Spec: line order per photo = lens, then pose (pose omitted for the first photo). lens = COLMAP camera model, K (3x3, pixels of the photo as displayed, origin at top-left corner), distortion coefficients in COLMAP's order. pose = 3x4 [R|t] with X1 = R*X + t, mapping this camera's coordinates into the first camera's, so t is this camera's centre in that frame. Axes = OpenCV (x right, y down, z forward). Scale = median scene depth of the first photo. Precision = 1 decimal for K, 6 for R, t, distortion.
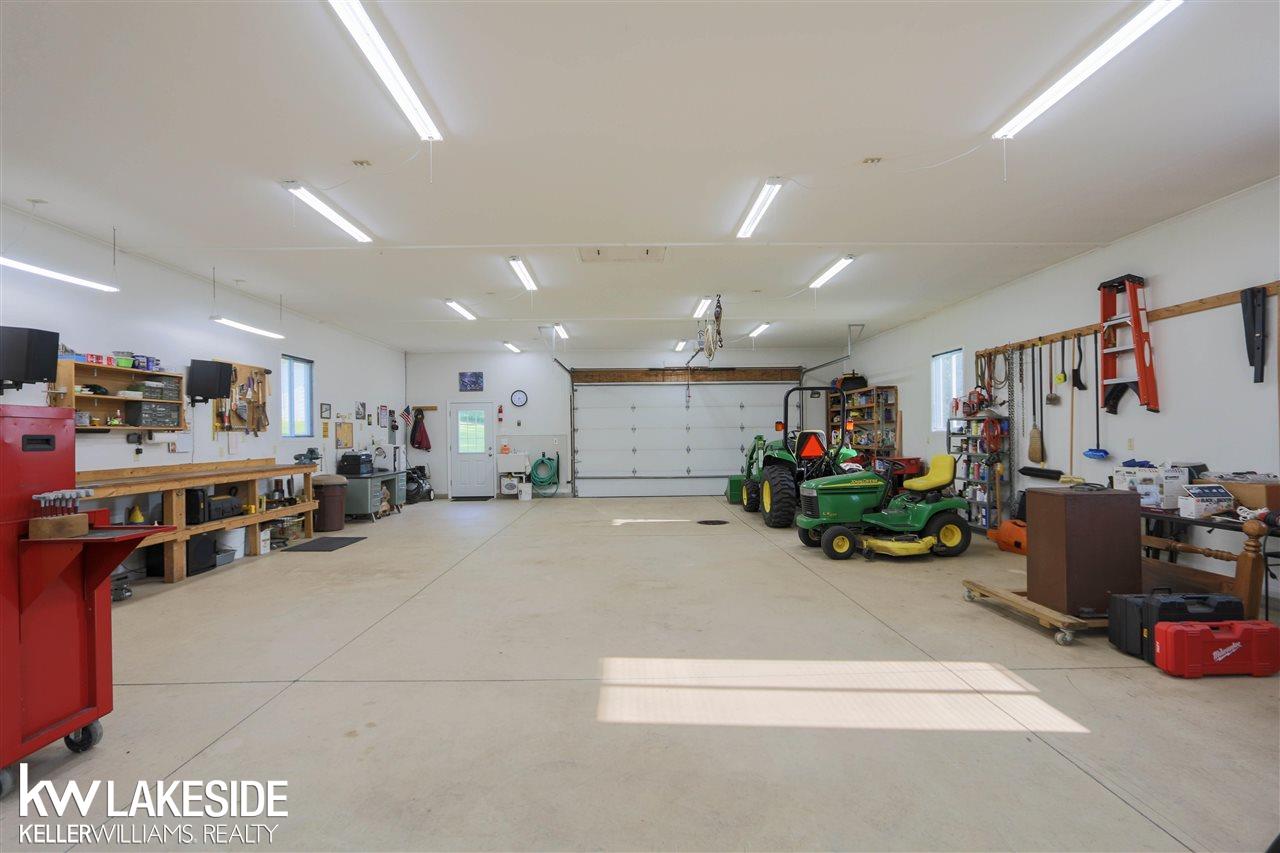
lens RADIAL K [[590.3, 0, 640.0], [0, 590.3, 426.5], [0, 0, 1]] dist [-0.011174, -0.000435]
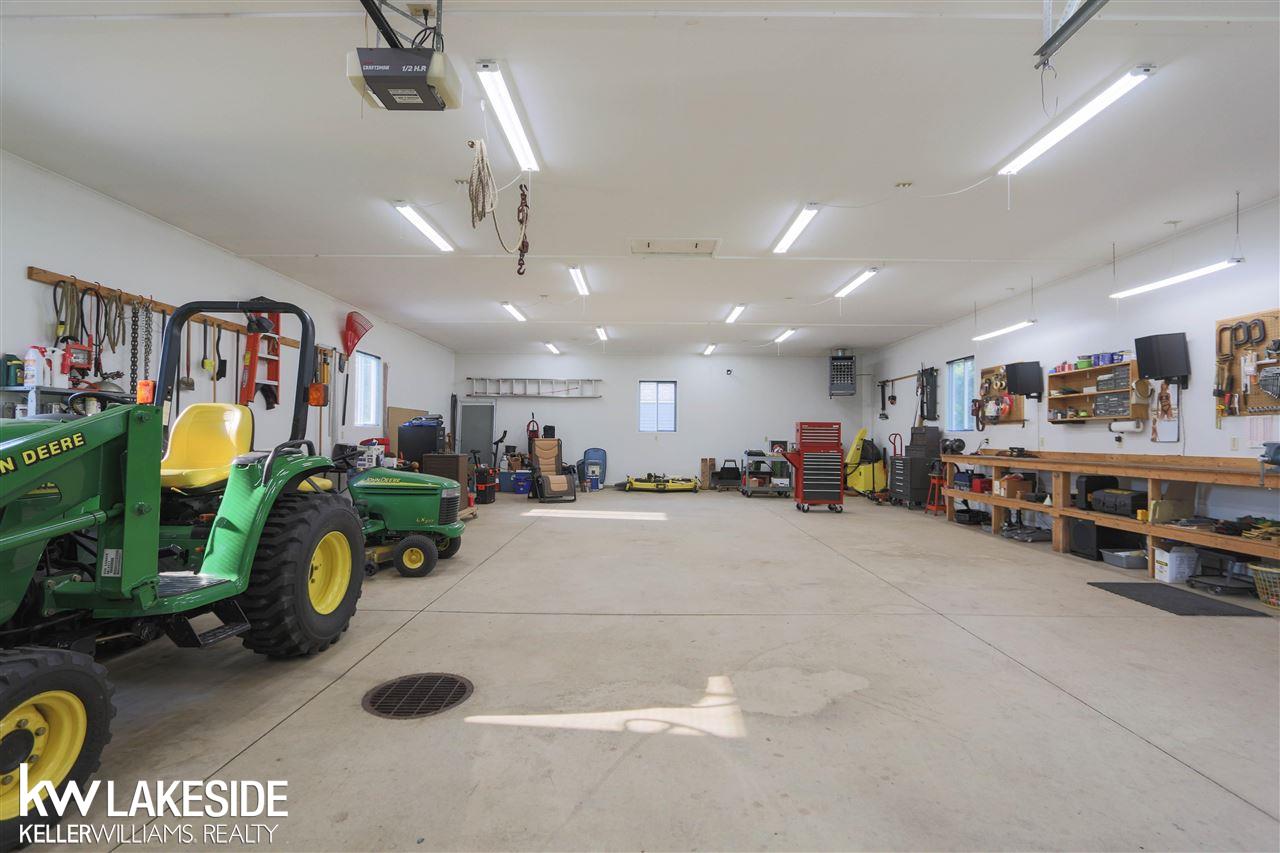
lens RADIAL K [[590.3, 0, 640.0], [0, 590.3, 426.5], [0, 0, 1]] dist [-0.011174, -0.000435]
pose [[-0.999533, 0.002218, 0.030475, -0.004501], [0.001274, 0.999520, -0.030964, 0.047950], [-0.030529, -0.030910, -0.999056, 1.959812]]
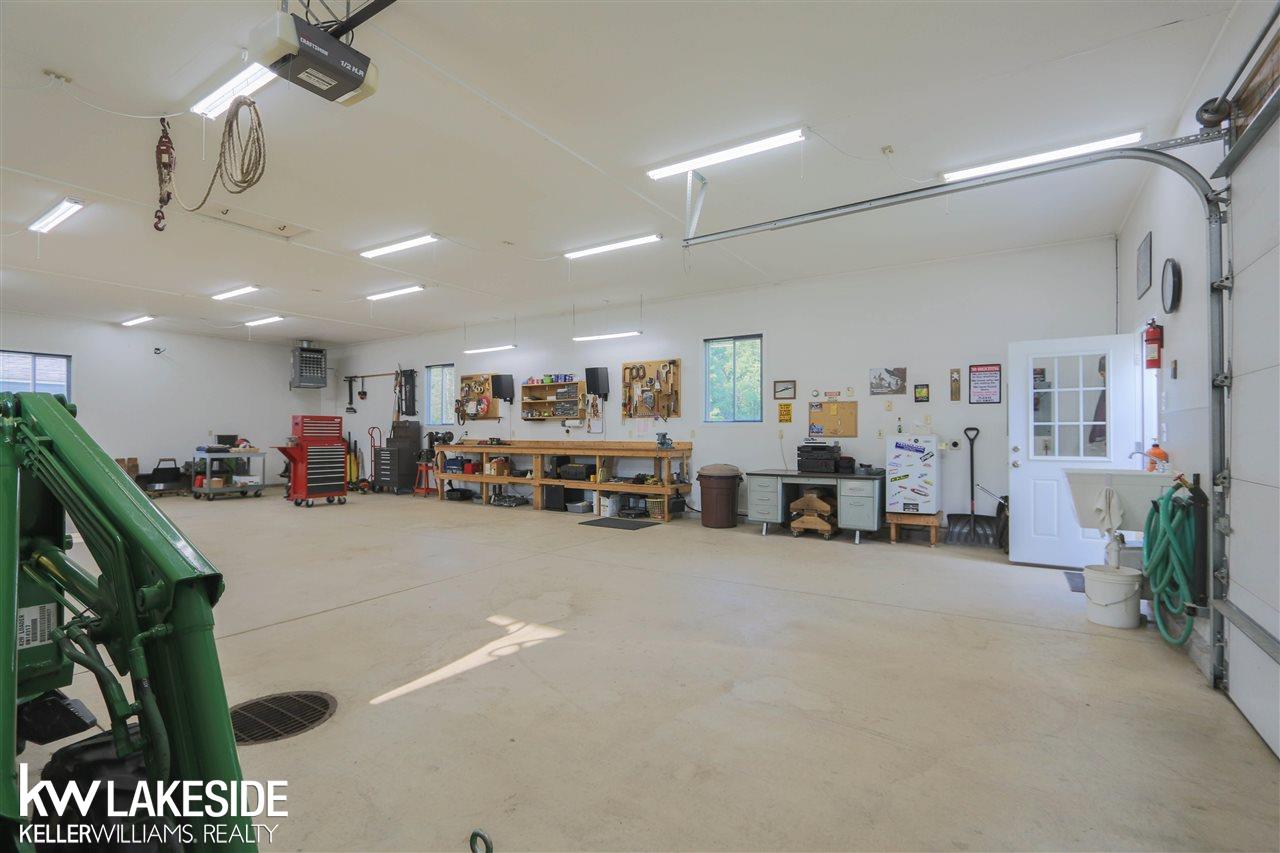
lens RADIAL K [[590.3, 0, 640.0], [0, 590.3, 426.5], [0, 0, 1]] dist [-0.011174, -0.000435]
pose [[-0.559121, 0.001330, -0.829085, 0.385058], [0.014695, 0.999858, -0.008306, 0.042511], [0.828956, -0.016828, -0.559061, 1.955185]]
